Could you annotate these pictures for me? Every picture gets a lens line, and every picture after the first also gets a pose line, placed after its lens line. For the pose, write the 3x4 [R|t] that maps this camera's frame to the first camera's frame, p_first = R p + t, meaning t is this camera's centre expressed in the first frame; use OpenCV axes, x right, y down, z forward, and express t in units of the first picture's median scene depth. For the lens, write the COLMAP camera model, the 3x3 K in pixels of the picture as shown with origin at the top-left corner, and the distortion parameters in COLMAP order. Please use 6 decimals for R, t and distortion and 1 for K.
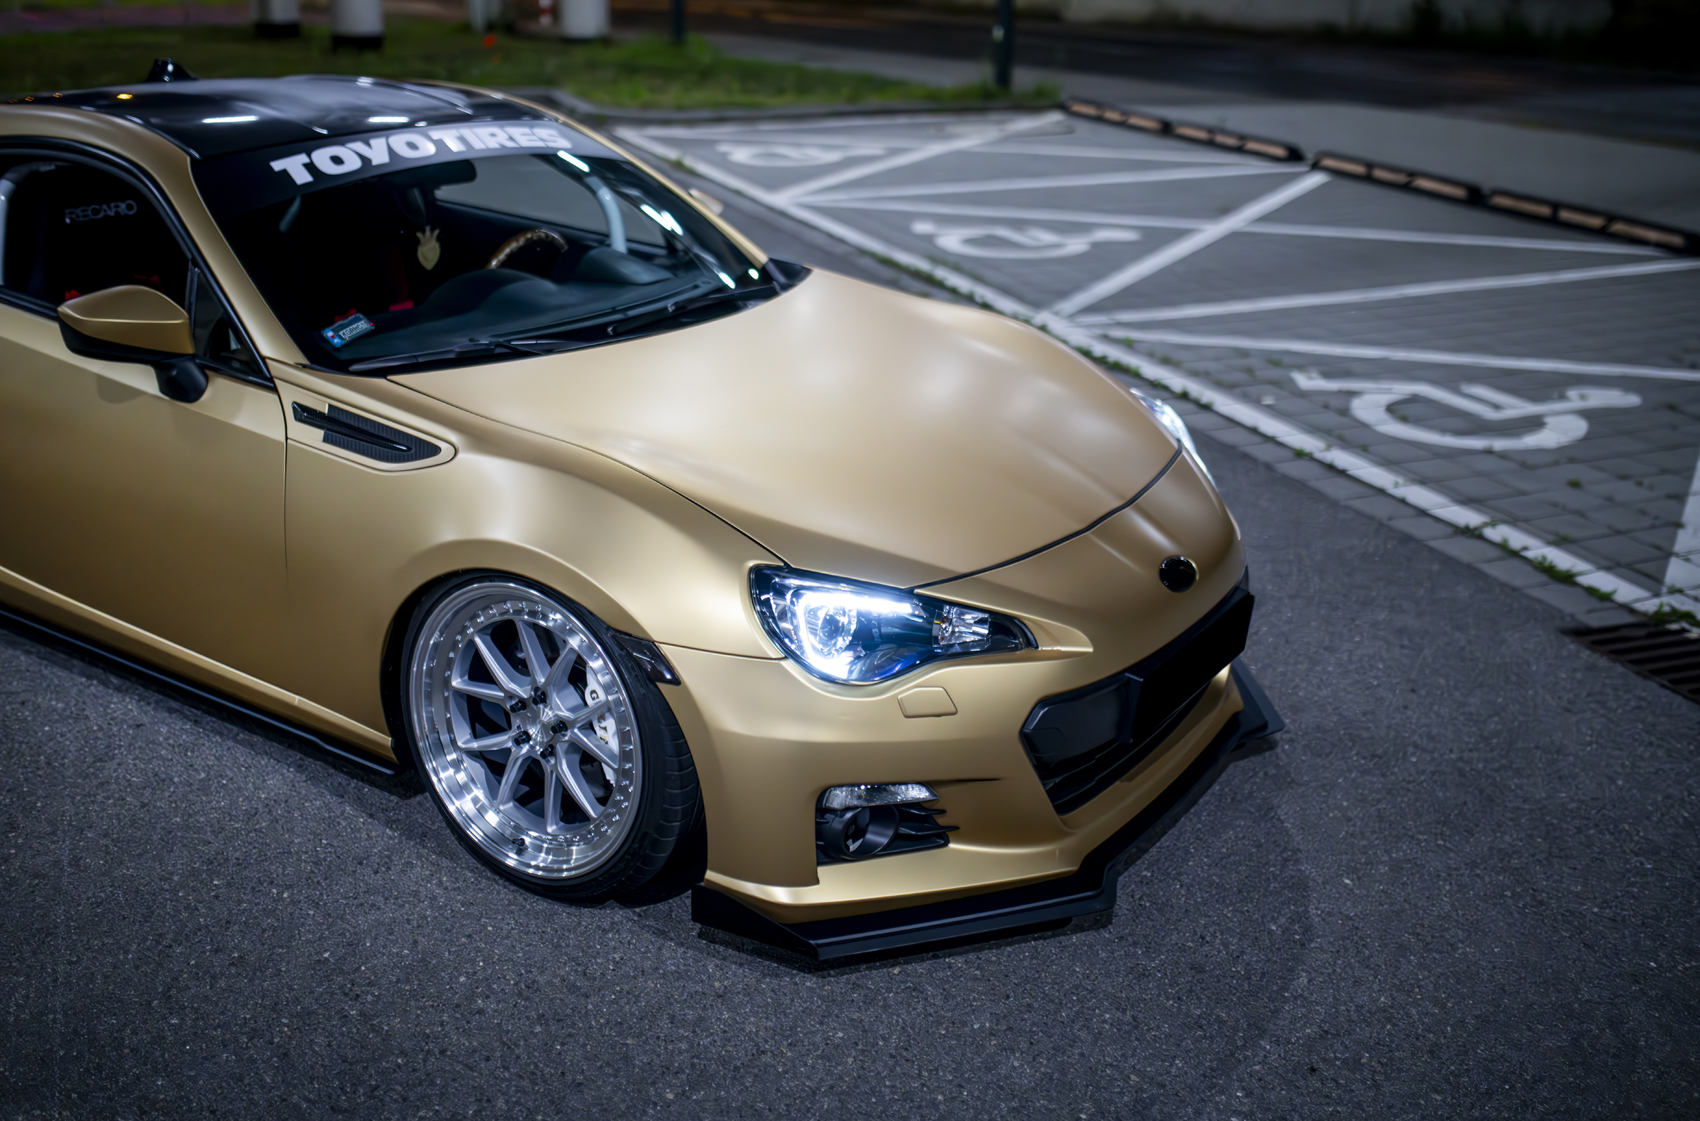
lens RADIAL K [[1815.4, 0, 841.6], [0, 1815.4, 472.1], [0, 0, 1]] dist [-0.025487, 0.009314]
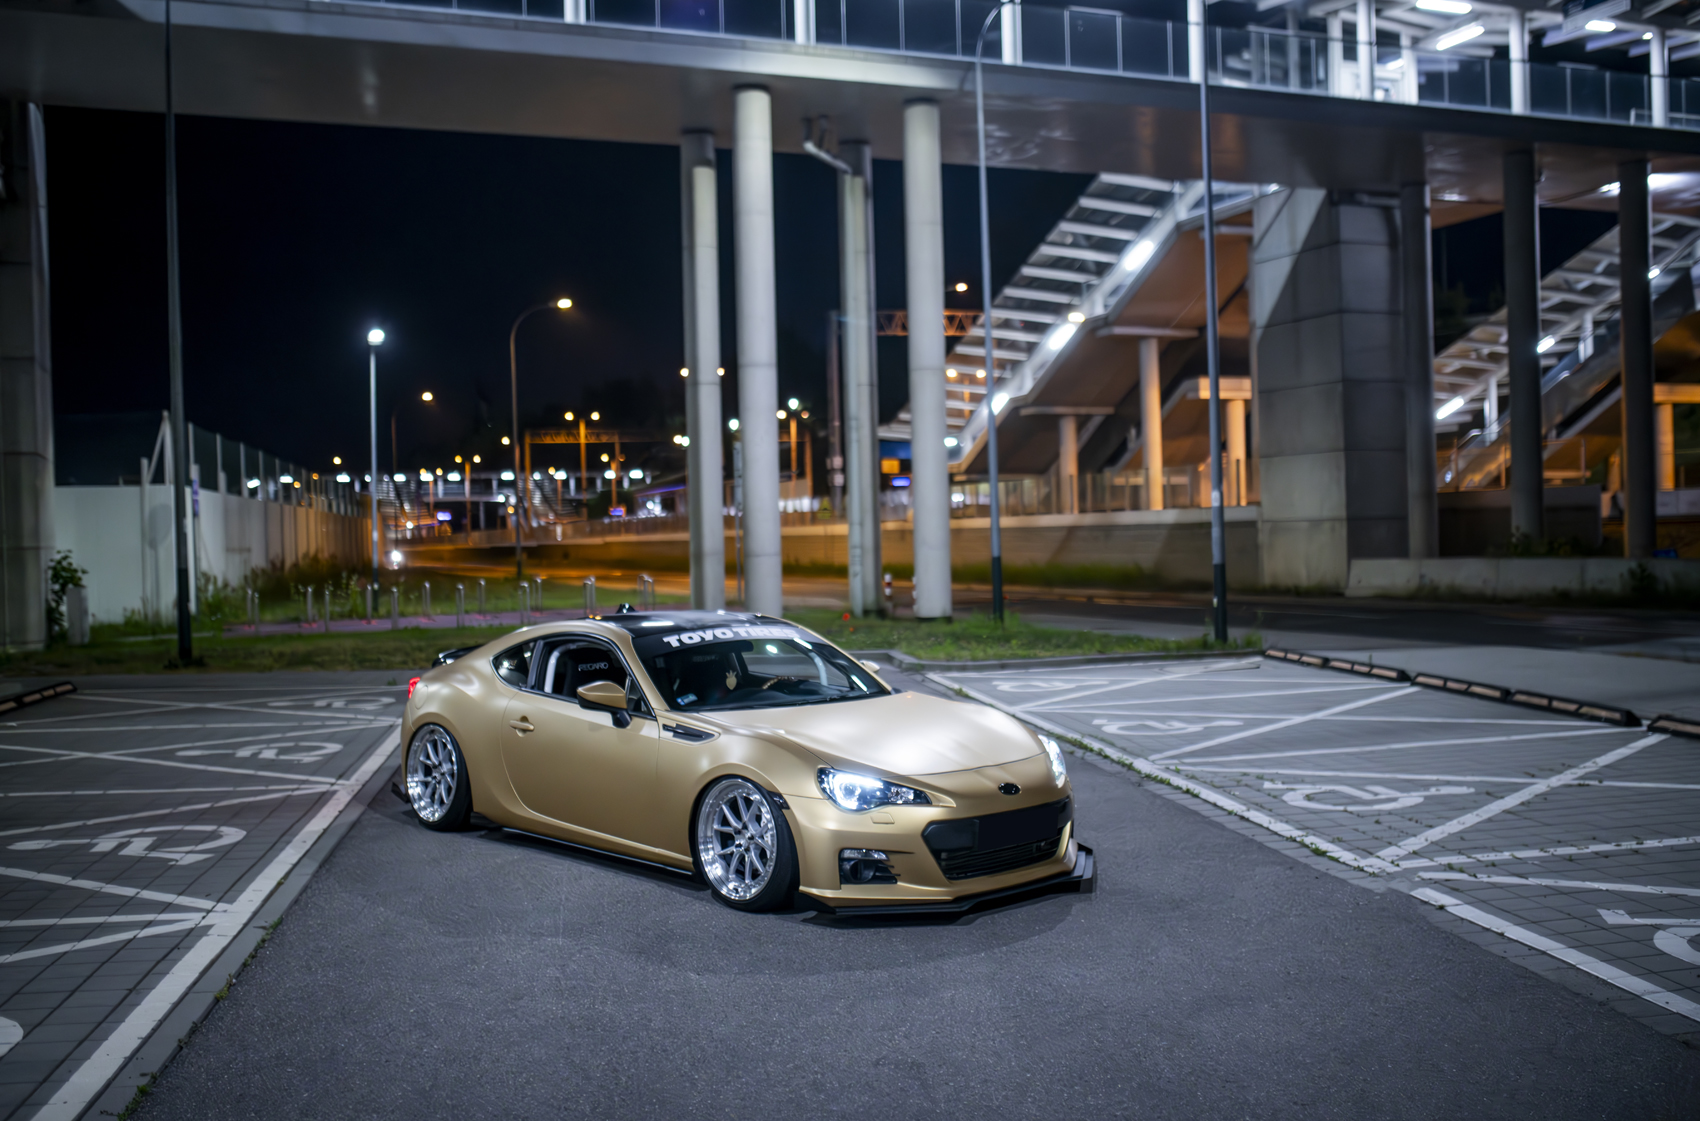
lens RADIAL K [[1720.6, 0, 851.9], [0, 1720.6, 456.3], [0, 0, 1]] dist [0.012492, 0.020912]
pose [[0.974470, -0.052237, -0.218356, 0.415941], [-0.023247, 0.943854, -0.329544, 0.328571], [0.223310, 0.326207, 0.918543, -1.059552]]
